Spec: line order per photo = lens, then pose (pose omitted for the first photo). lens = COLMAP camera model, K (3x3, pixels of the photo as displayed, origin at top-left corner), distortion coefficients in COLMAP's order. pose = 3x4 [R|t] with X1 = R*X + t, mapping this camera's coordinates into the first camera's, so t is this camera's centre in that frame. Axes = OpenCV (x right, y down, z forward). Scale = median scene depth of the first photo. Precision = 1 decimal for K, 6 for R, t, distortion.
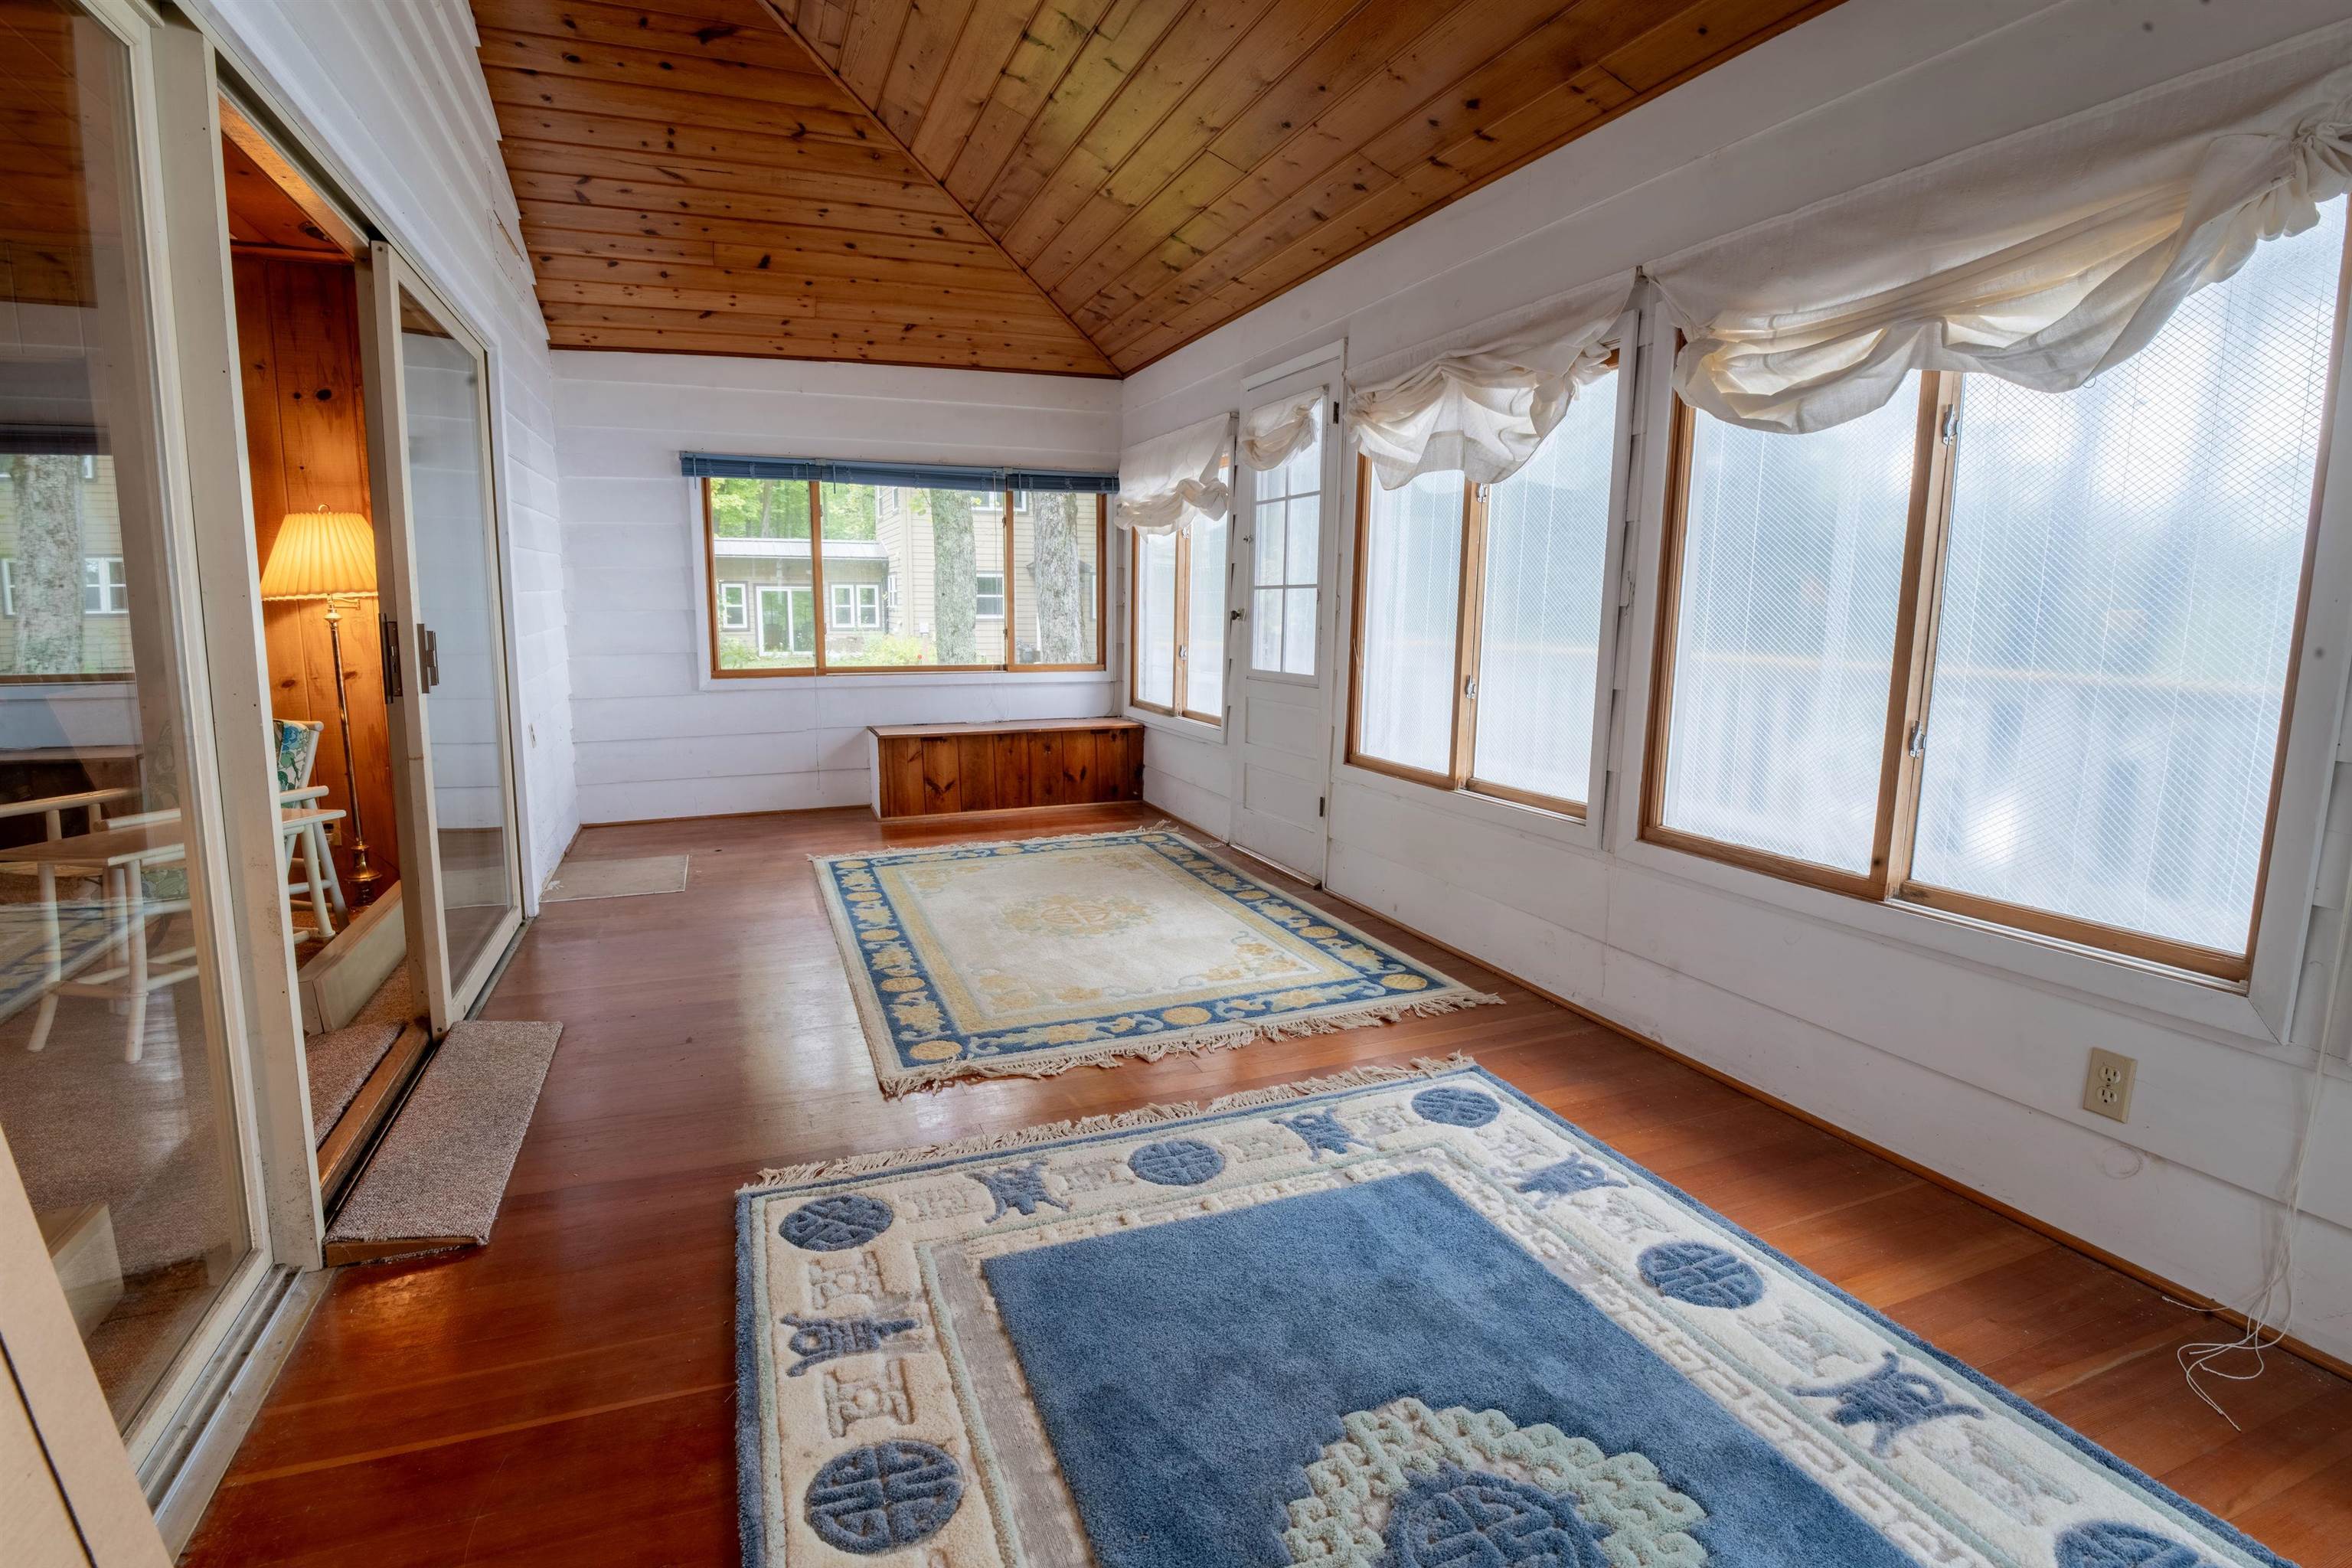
lens RADIAL K [[1156.6, 0, 1170.6], [0, 1156.6, 780.1], [0, 0, 1]] dist [-0.019724, -0.009237]
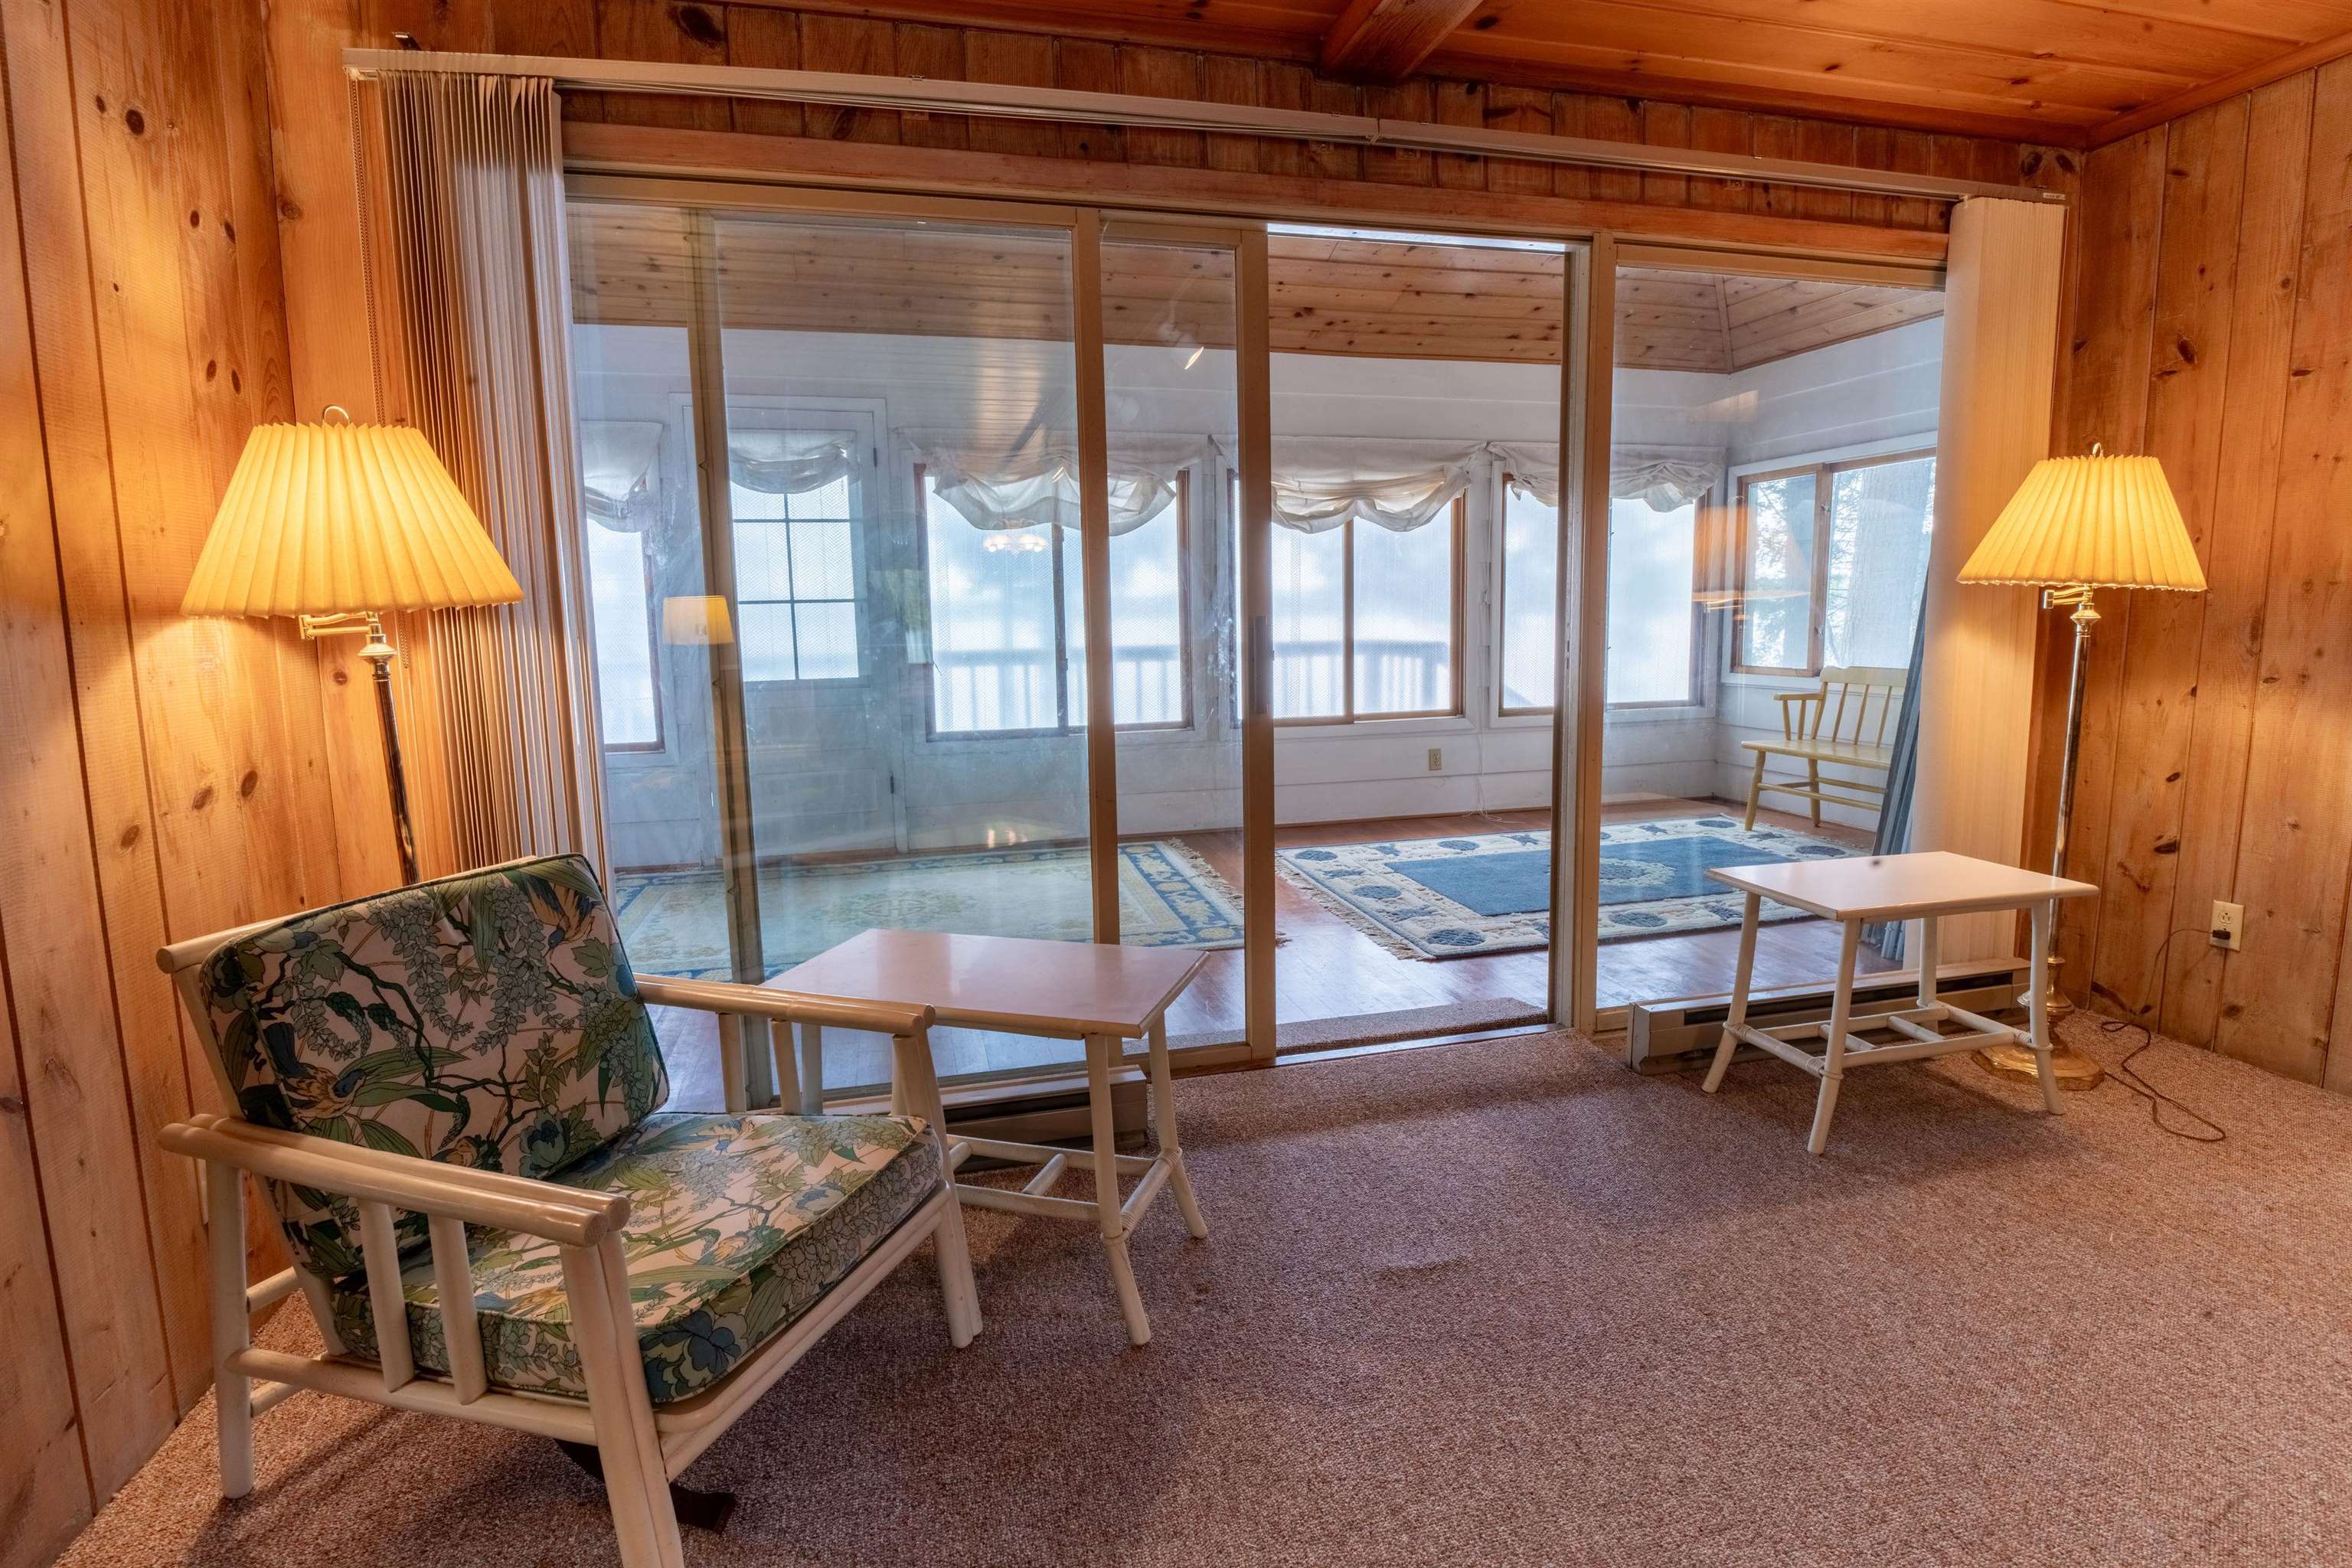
lens RADIAL K [[1140.8, 0, 1176.0], [0, 1140.8, 788.1], [0, 0, 1]] dist [-0.022041, -0.007748]
pose [[0.113101, -0.156500, 0.981181, -1.364184], [0.169098, 0.976142, 0.136204, -0.116507], [-0.979088, 0.150511, 0.136866, 0.757187]]
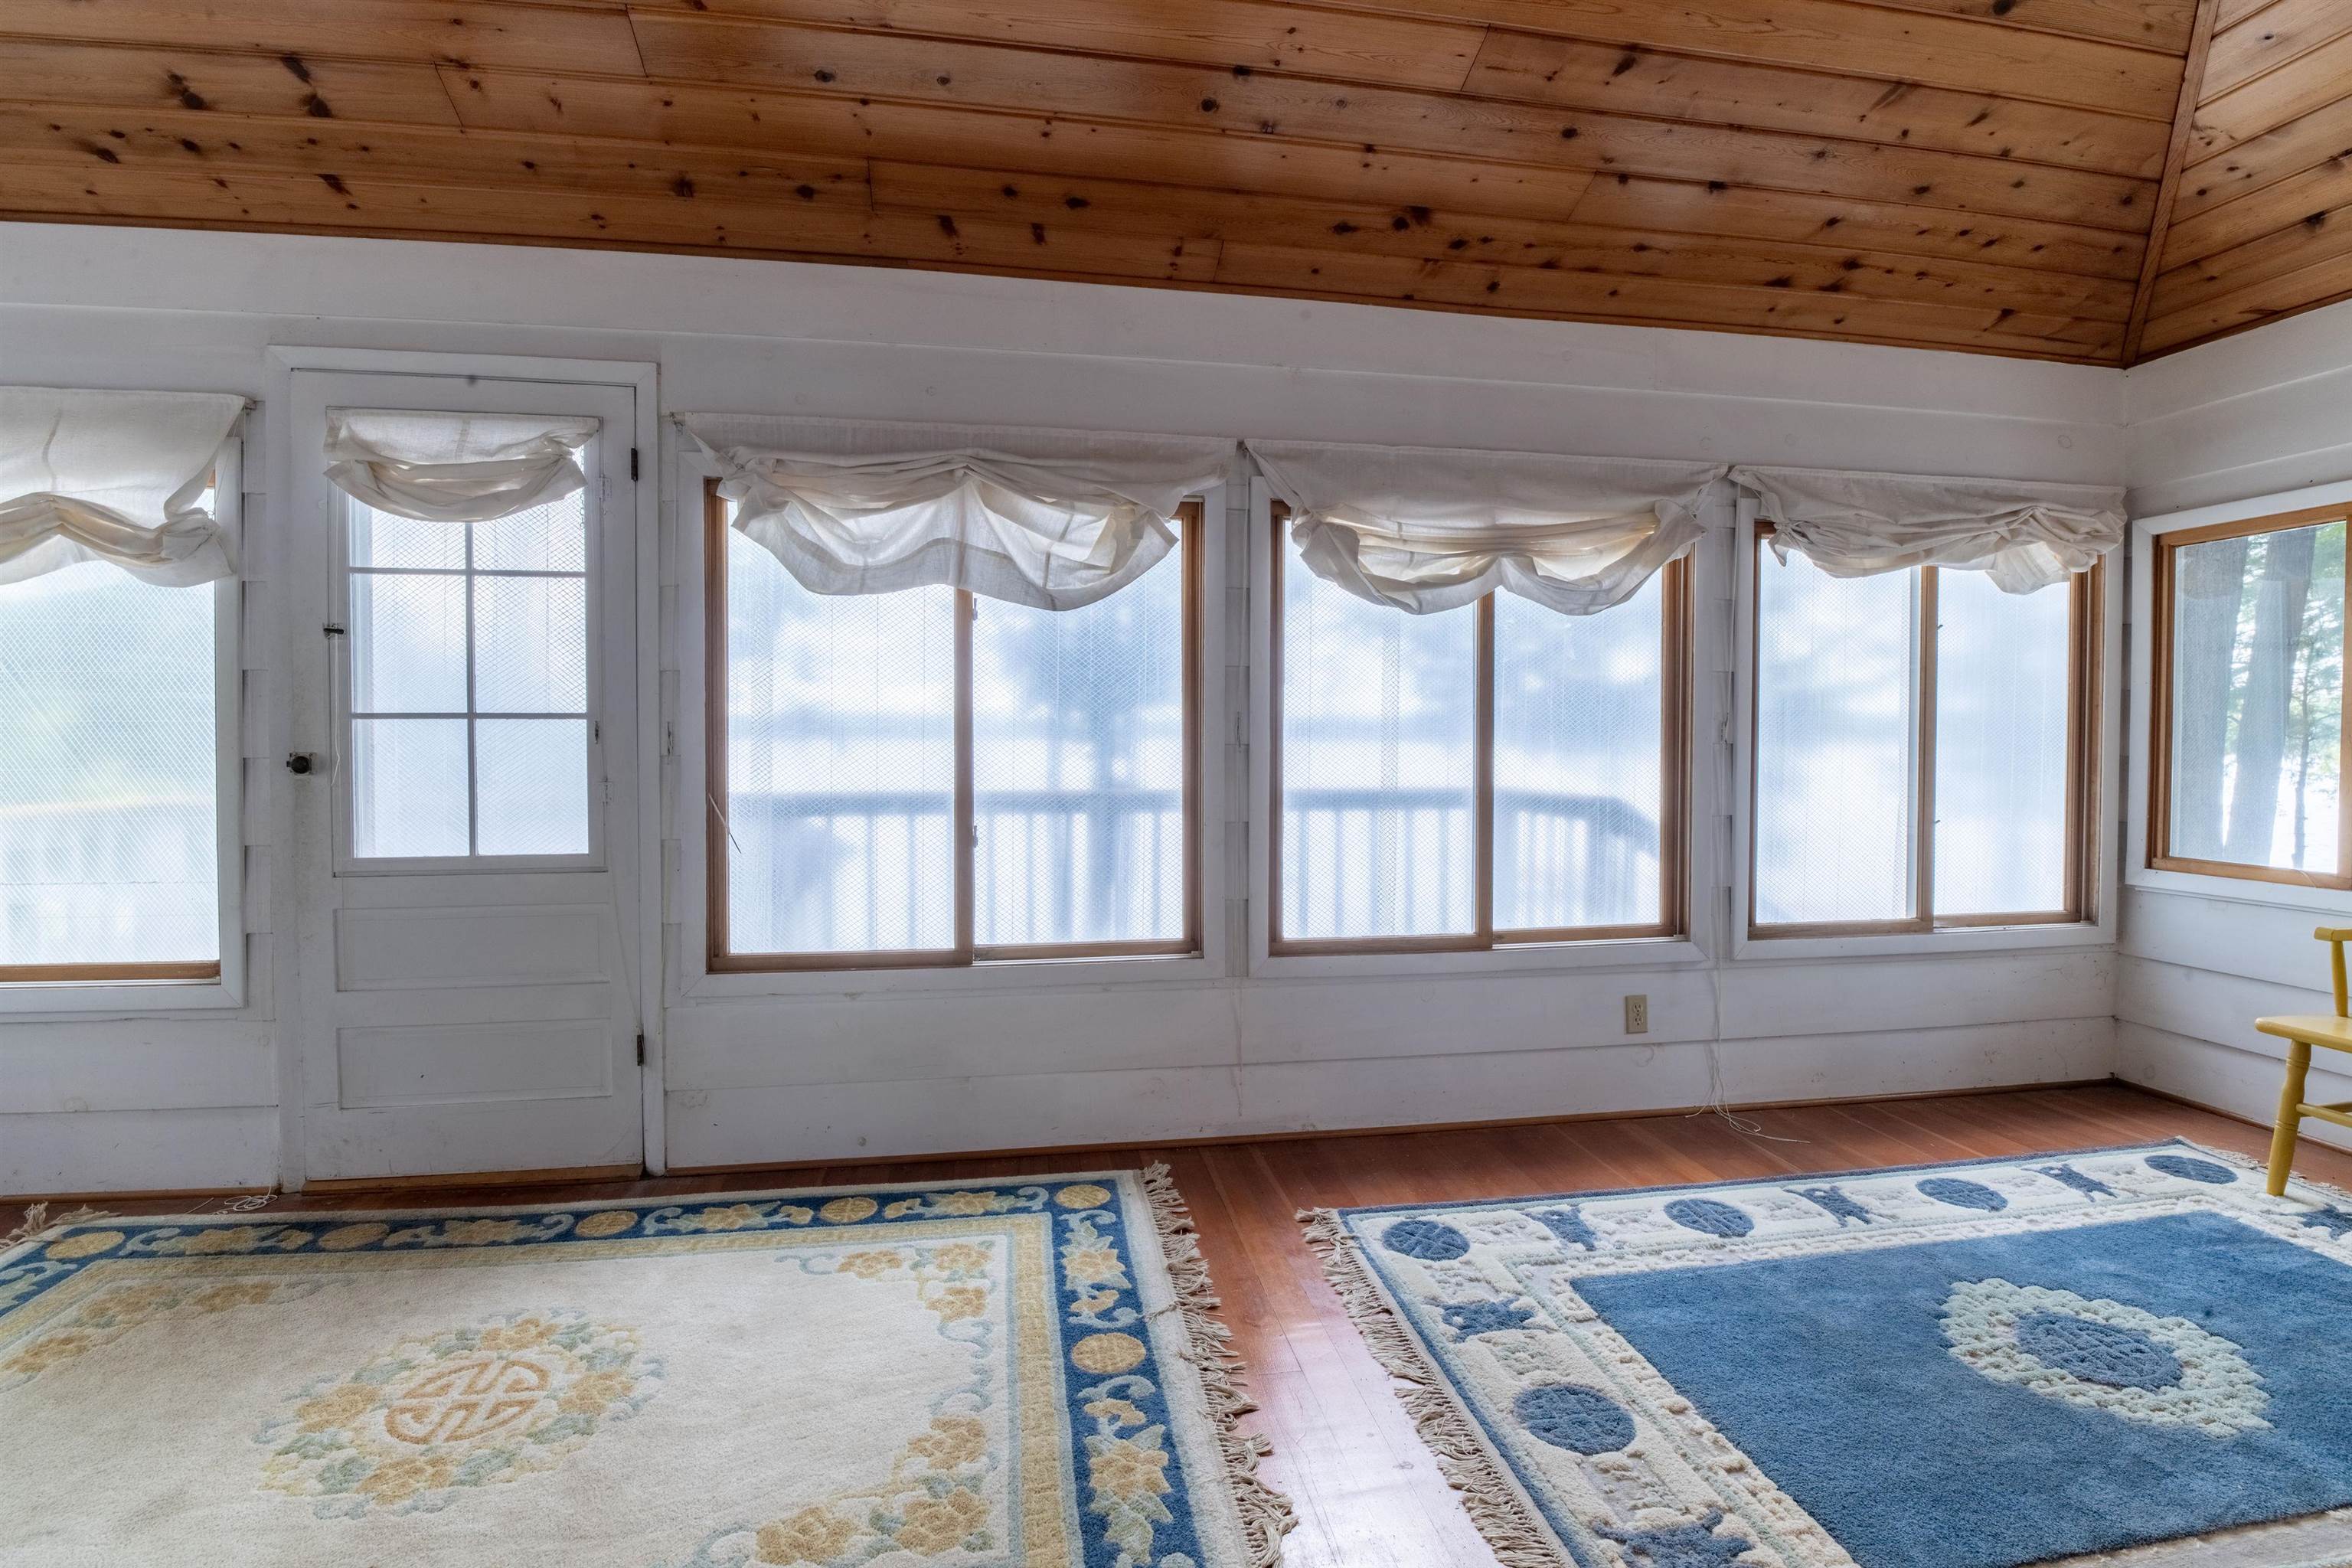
lens RADIAL K [[1156.6, 0, 1170.6], [0, 1156.6, 780.1], [0, 0, 1]] dist [-0.019724, -0.009237]
pose [[0.194944, -0.041831, 0.979922, -0.608033], [0.146897, 0.989066, 0.012998, -0.127052], [-0.969751, 0.141414, 0.198958, 0.764870]]
